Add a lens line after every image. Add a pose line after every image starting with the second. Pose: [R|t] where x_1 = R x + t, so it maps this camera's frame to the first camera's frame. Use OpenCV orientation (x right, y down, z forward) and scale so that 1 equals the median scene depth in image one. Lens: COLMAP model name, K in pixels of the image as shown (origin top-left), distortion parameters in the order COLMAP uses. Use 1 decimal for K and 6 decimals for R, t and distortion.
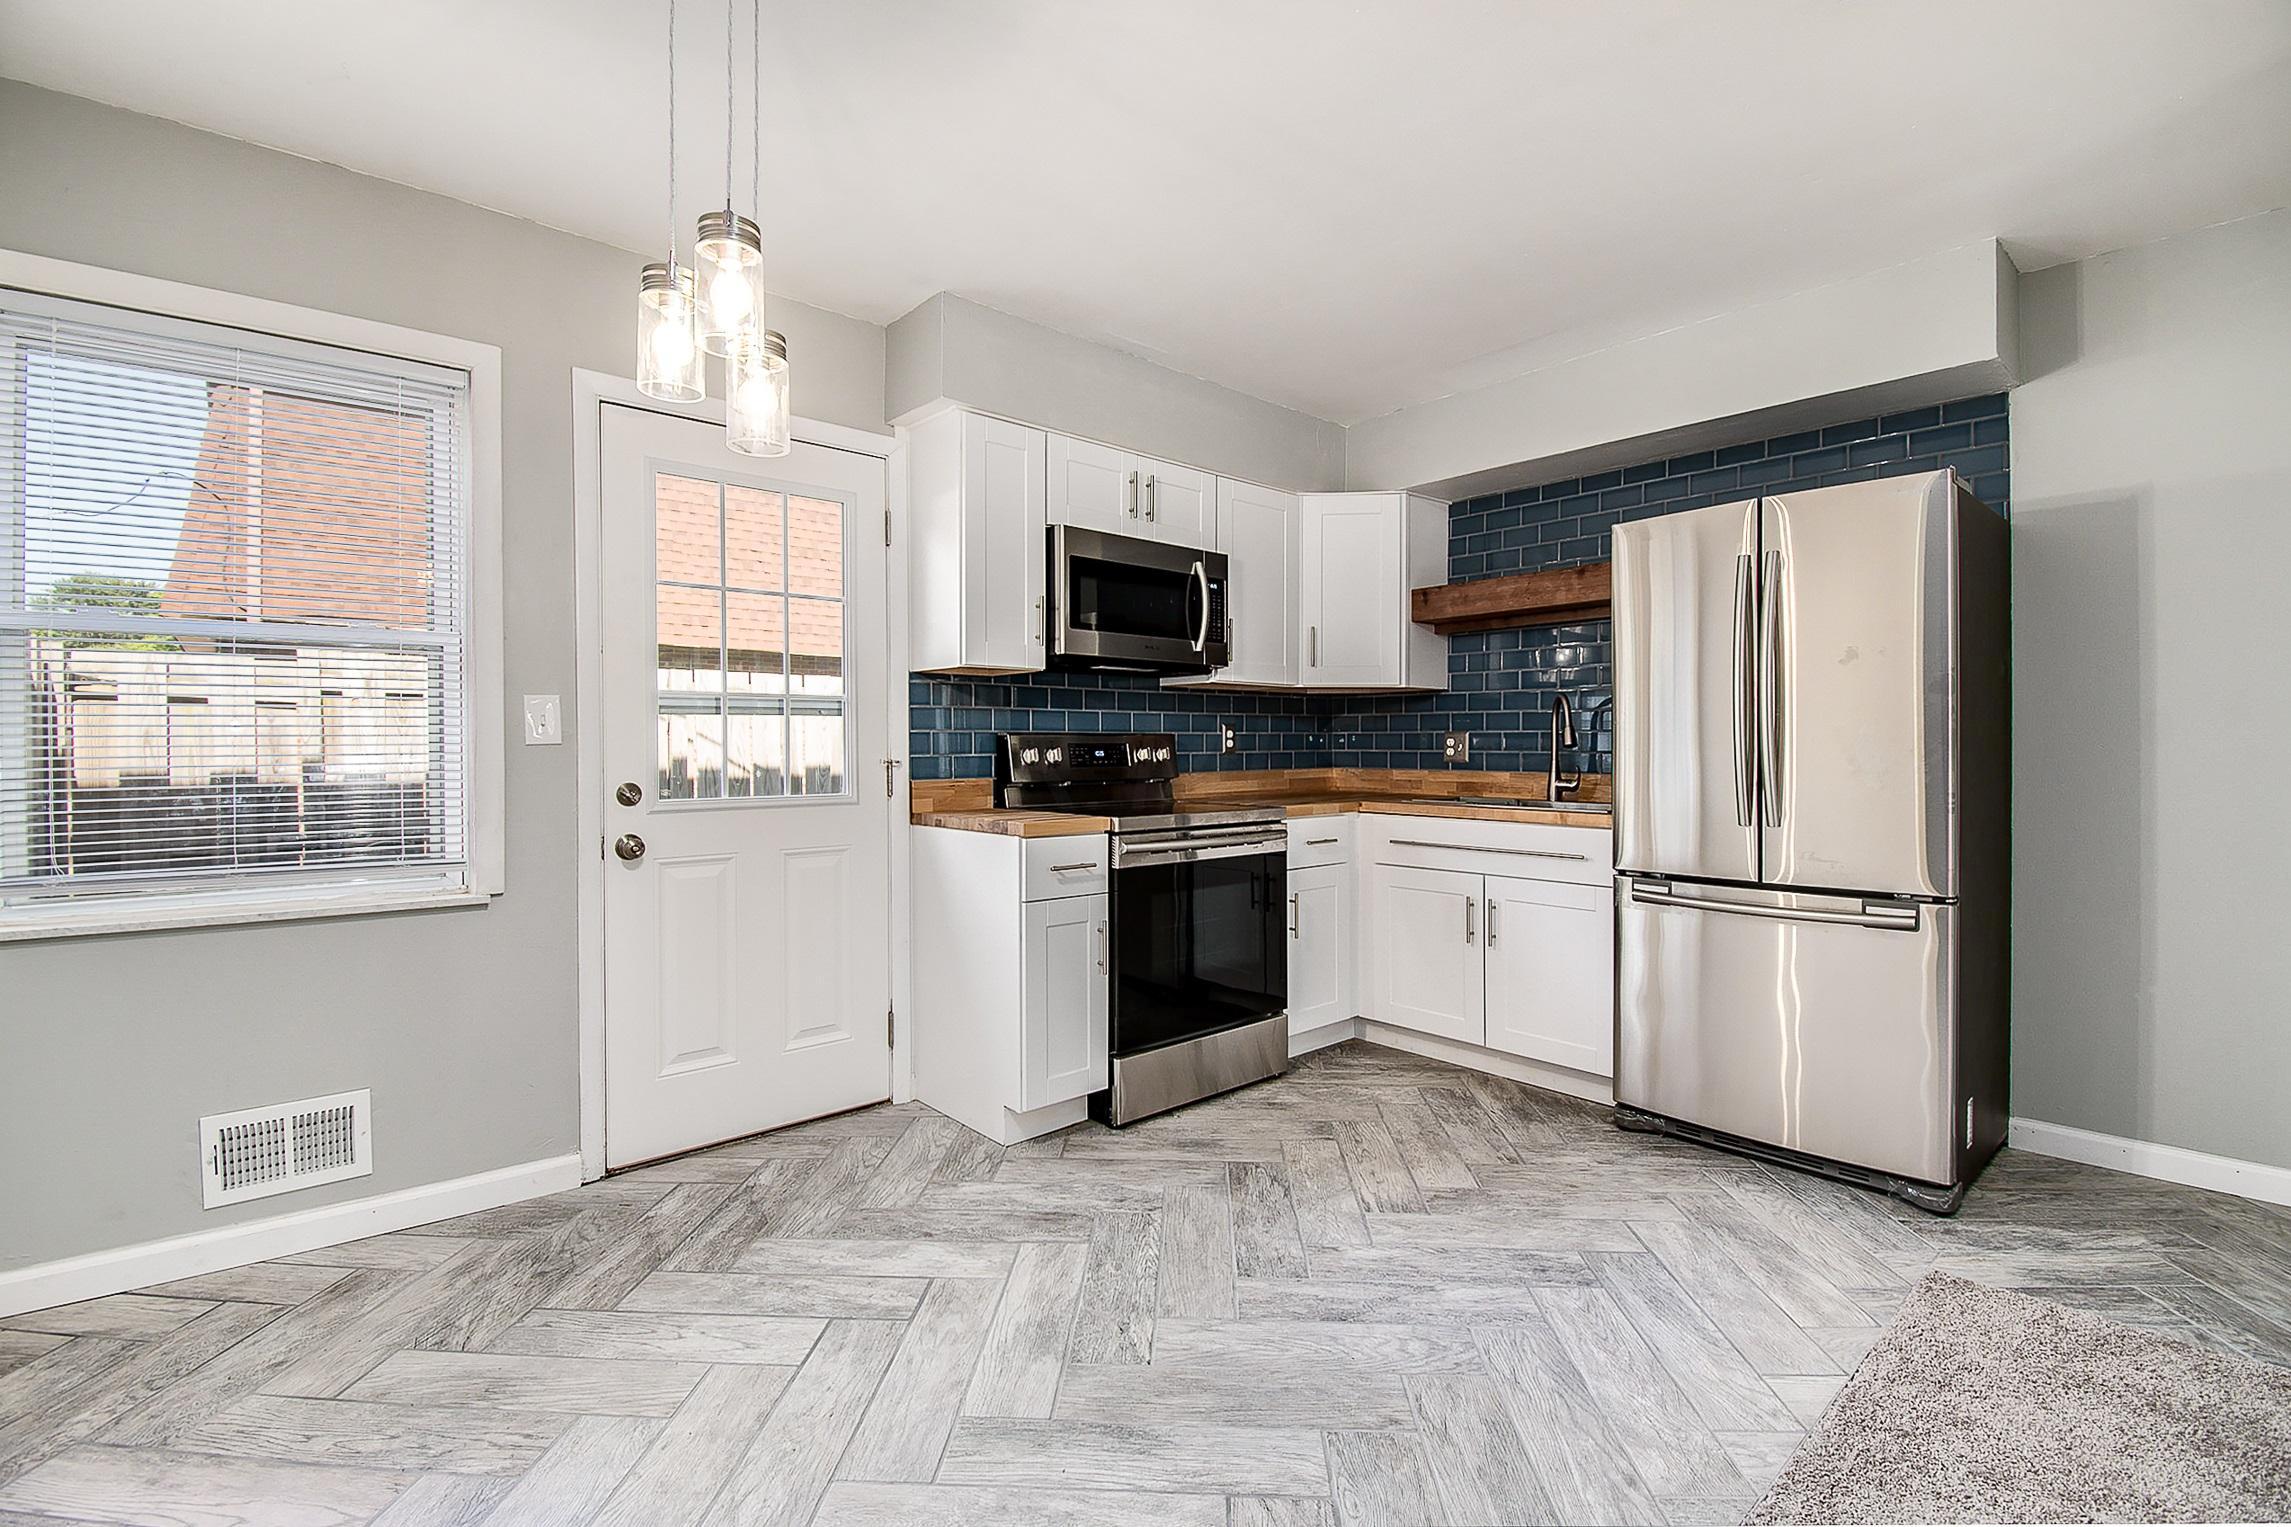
lens RADIAL K [[1014.9, 0, 1152.3], [0, 1014.9, 758.7], [0, 0, 1]] dist [-0.002327, -0.008365]
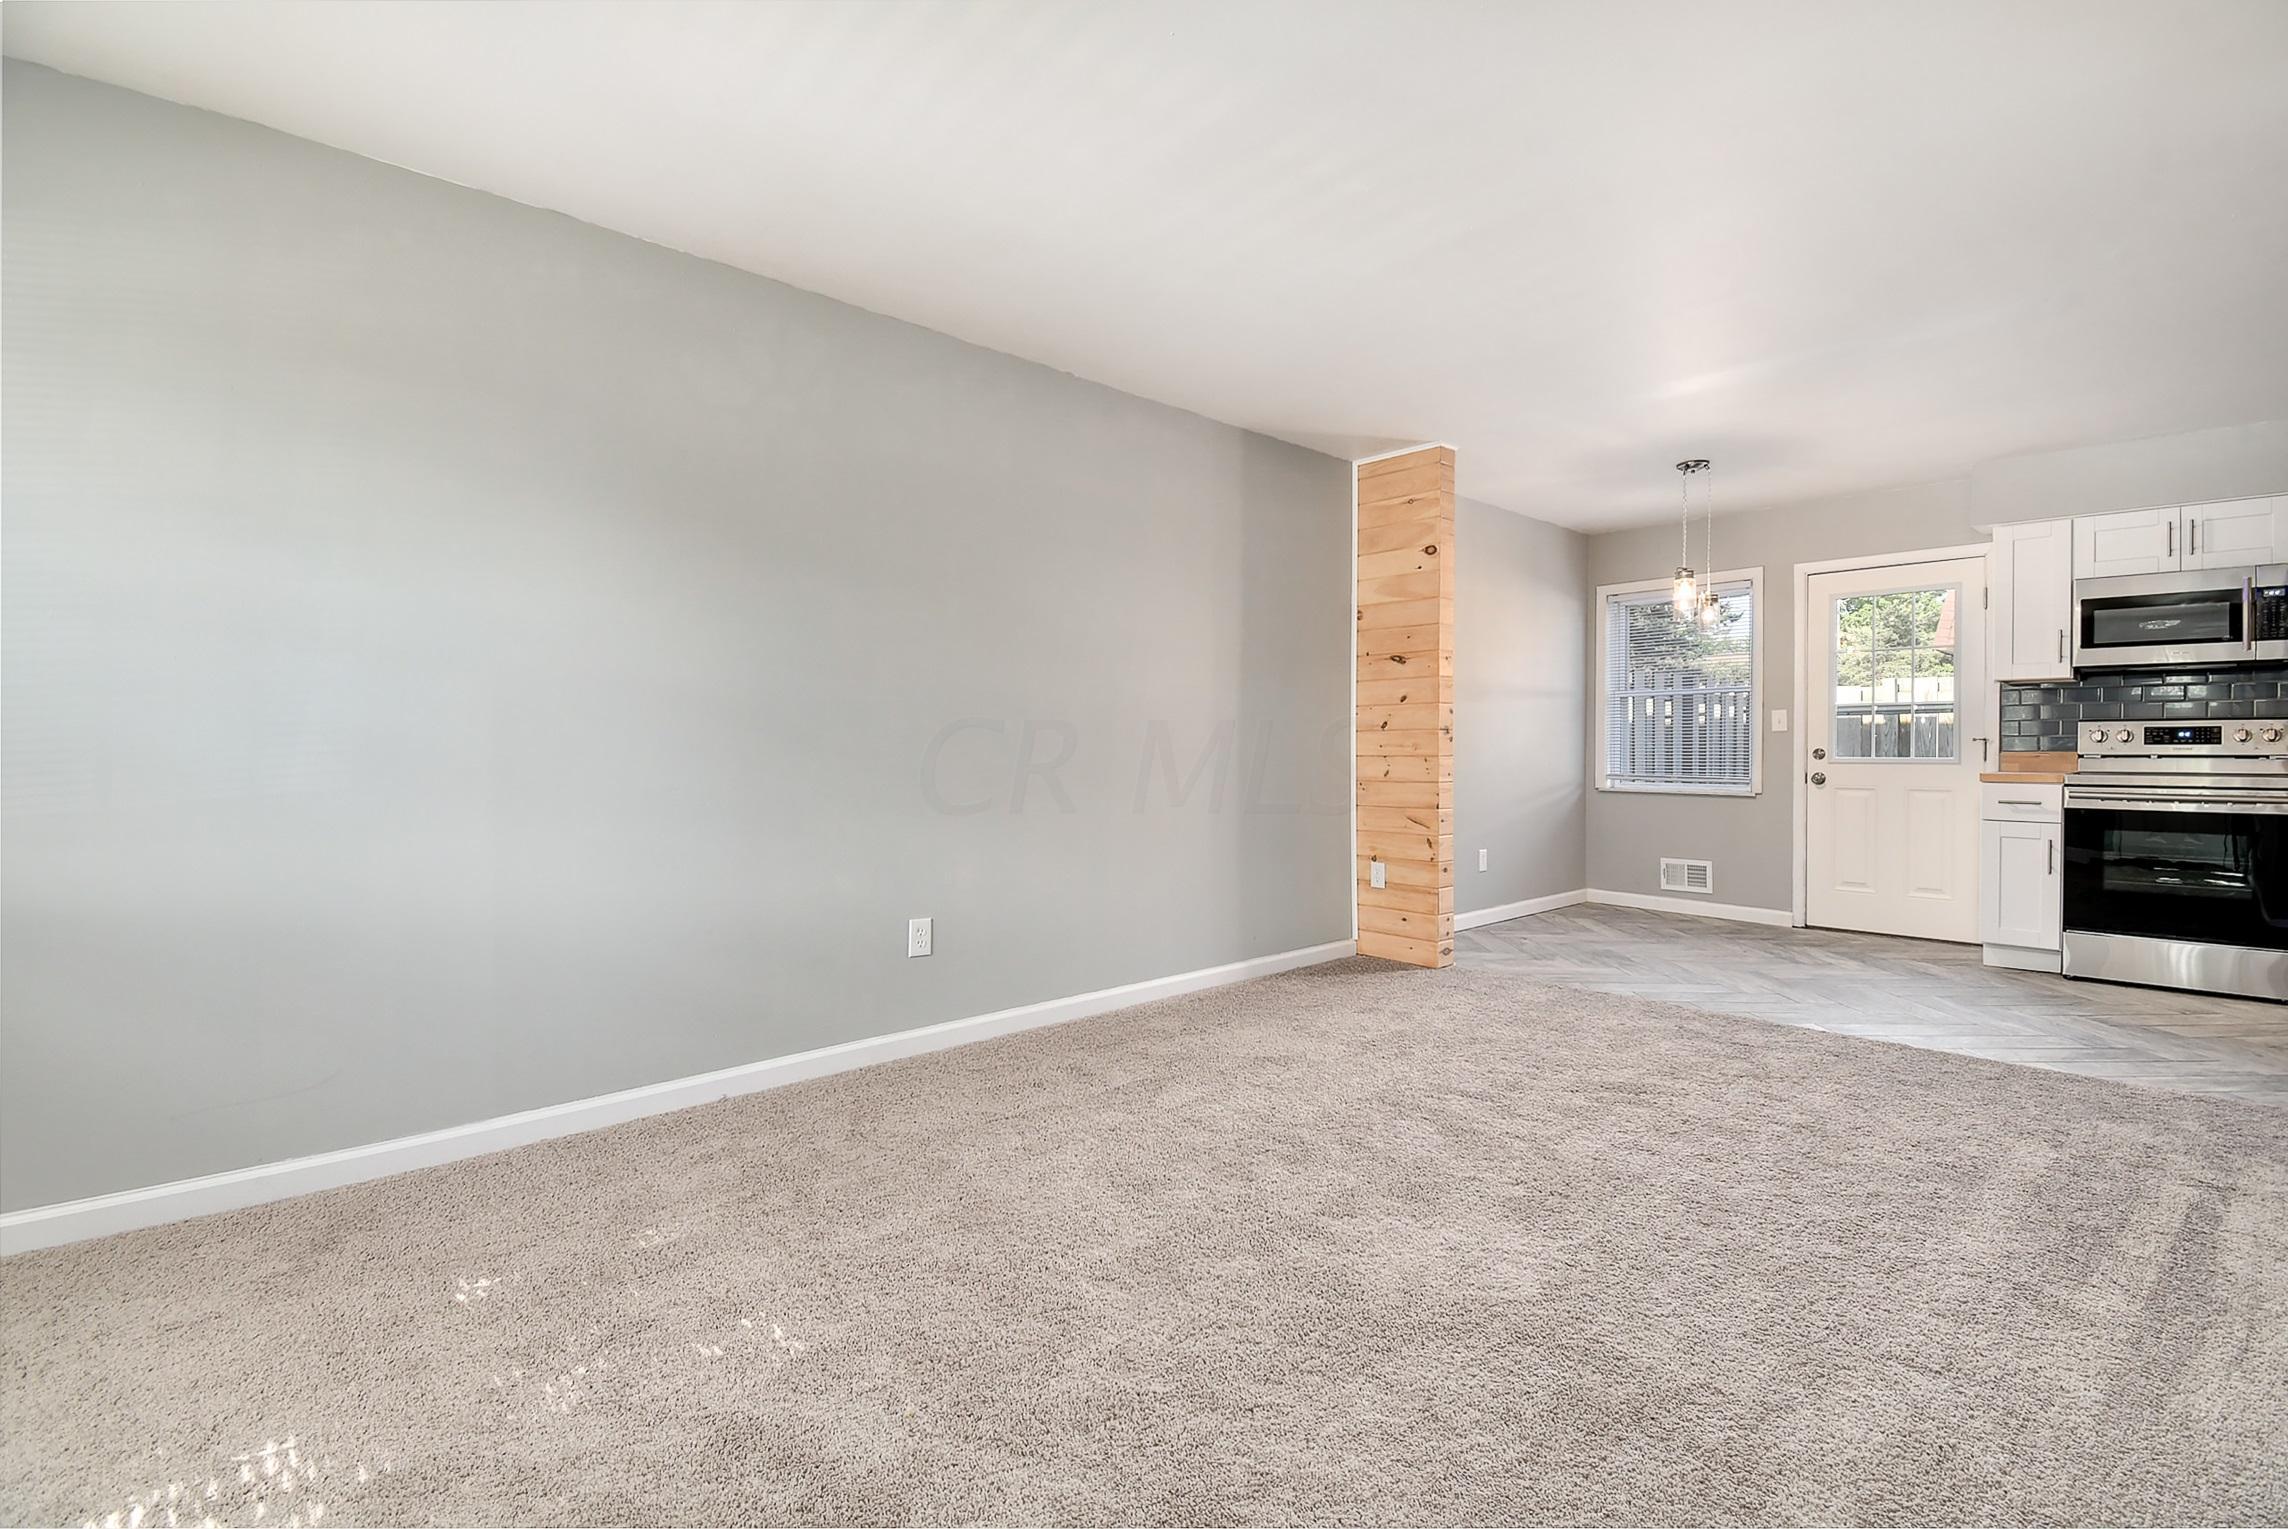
lens RADIAL K [[1031.7, 0, 1133.4], [0, 1031.7, 753.4], [0, 0, 1]] dist [-0.004438, -0.011457]
pose [[0.009892, 0.008851, -0.999912, 1.493436], [-0.011097, 0.999900, 0.008741, 0.028124], [0.999890, 0.011009, 0.009989, -0.430677]]
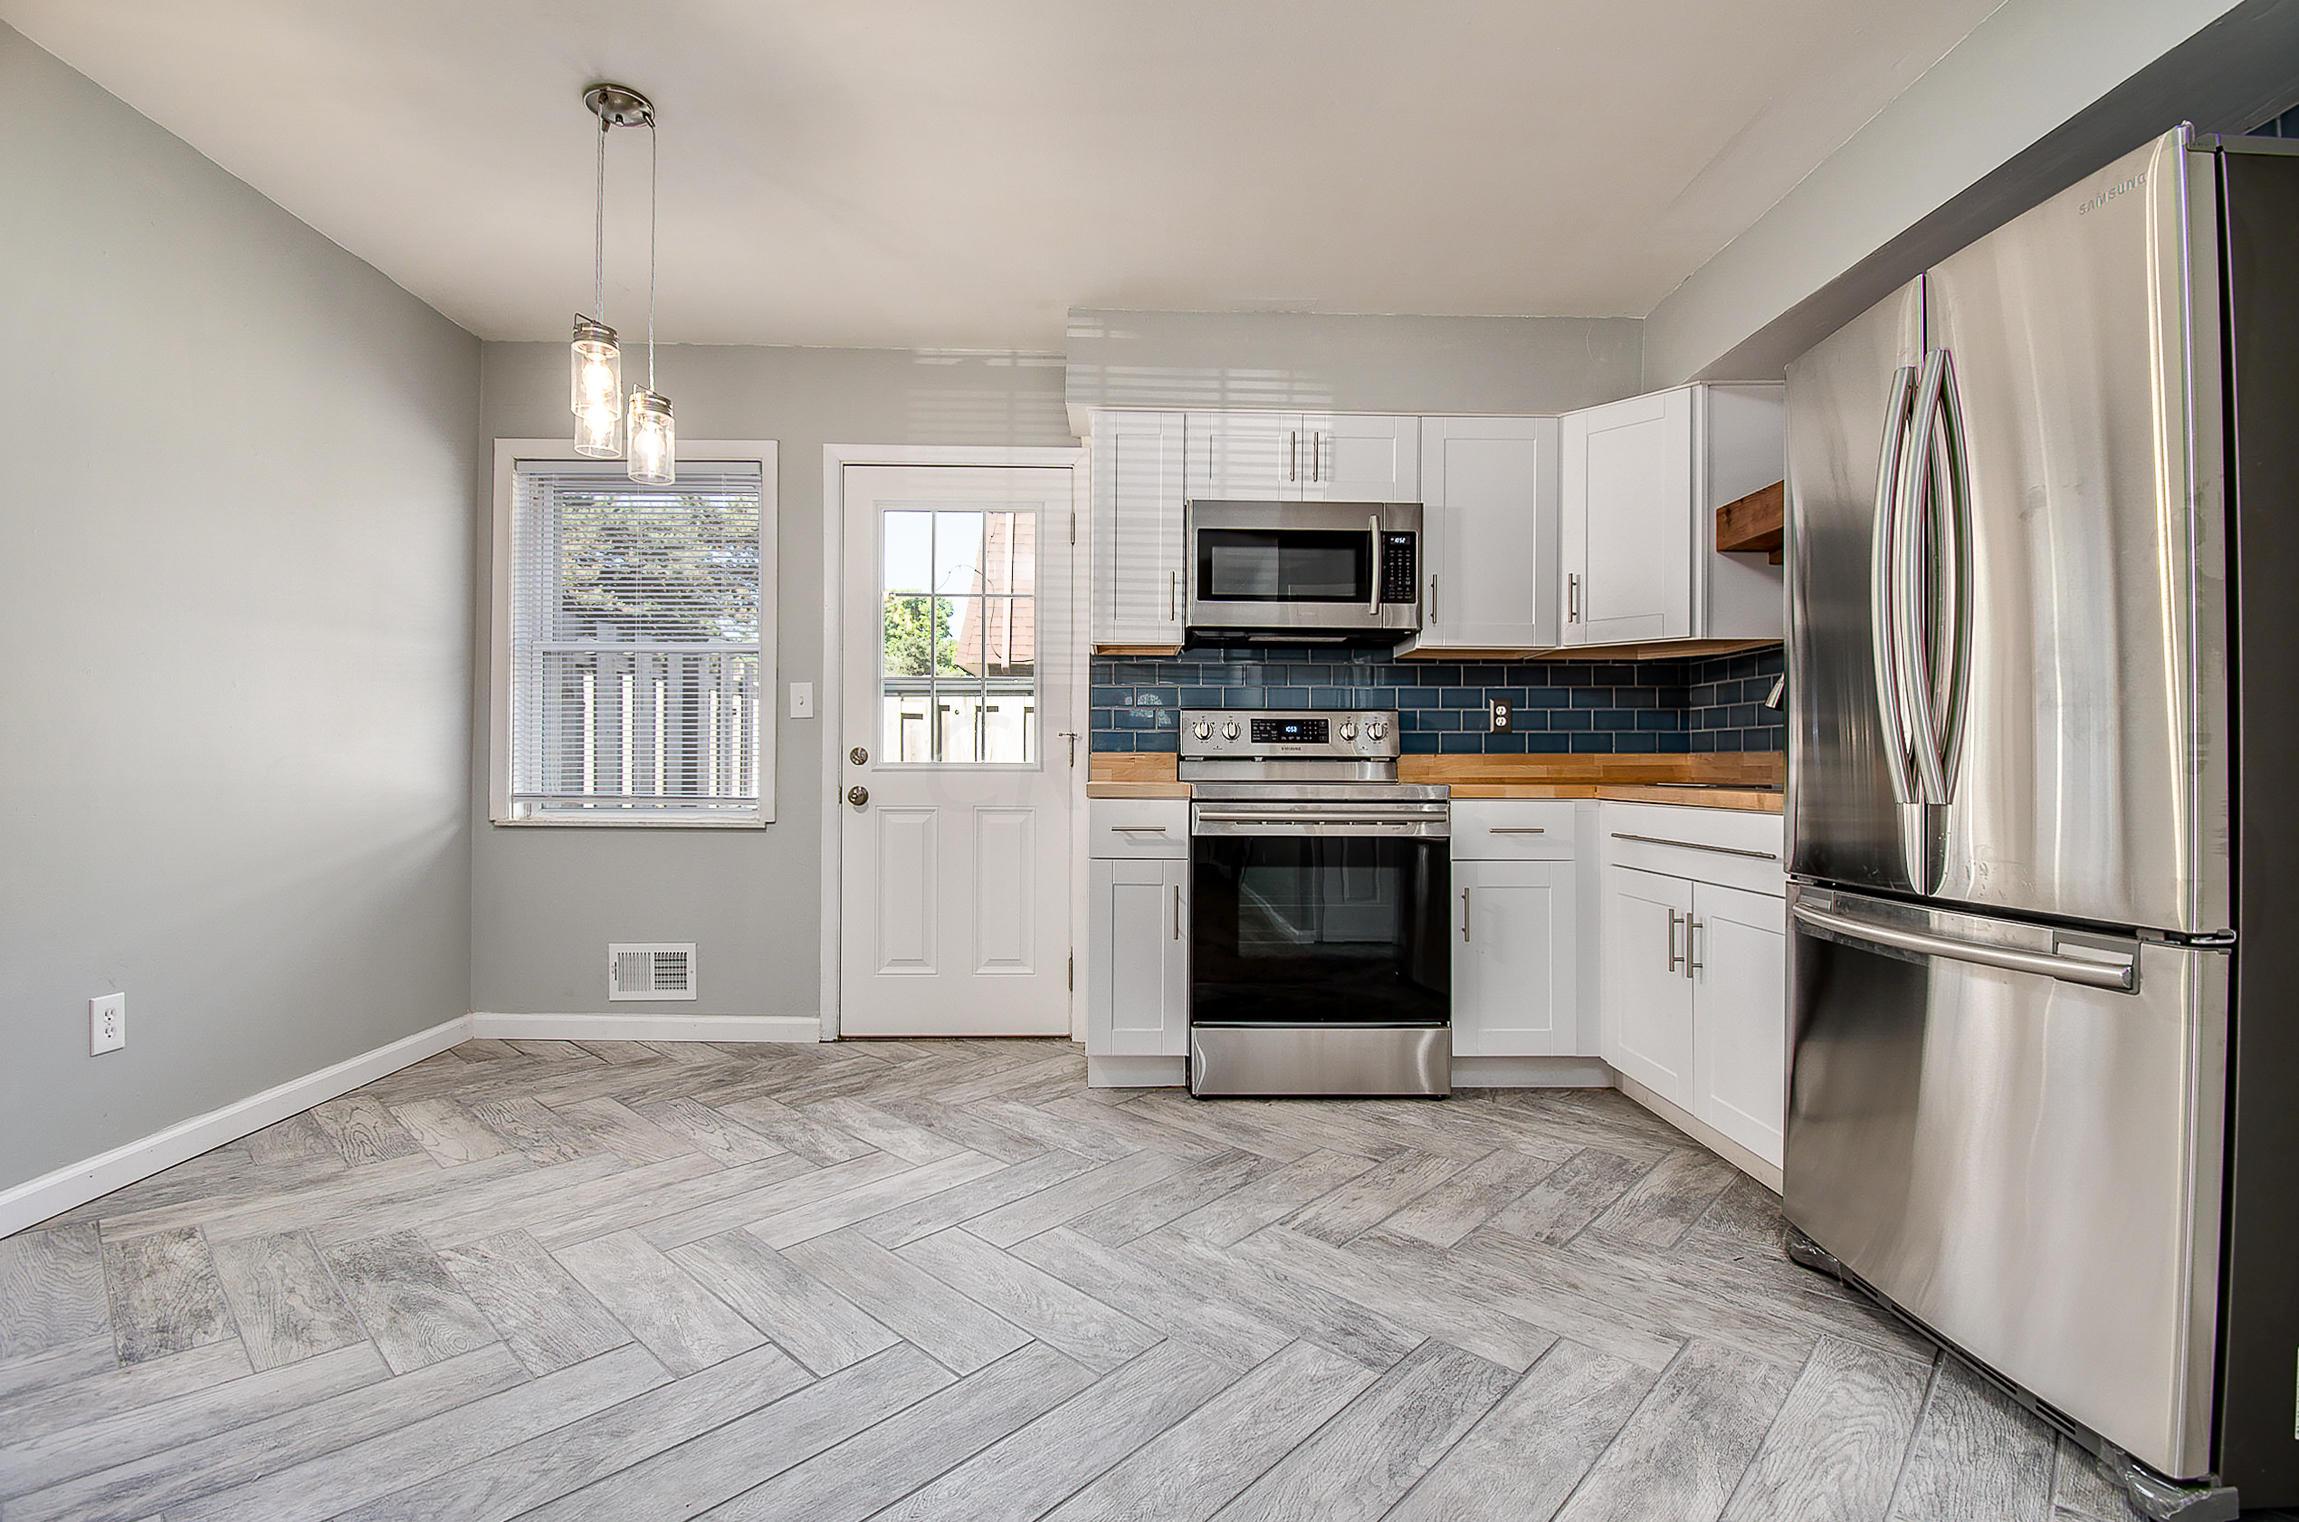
lens RADIAL K [[1018.4, 0, 1133.8], [0, 1018.4, 761.2], [0, 0, 1]] dist [-0.002327, -0.008365]
pose [[0.761695, 0.001861, -0.647933, 0.563622], [-0.014134, 0.999806, -0.013744, 0.049931], [0.647782, 0.019627, 0.761573, 0.198122]]
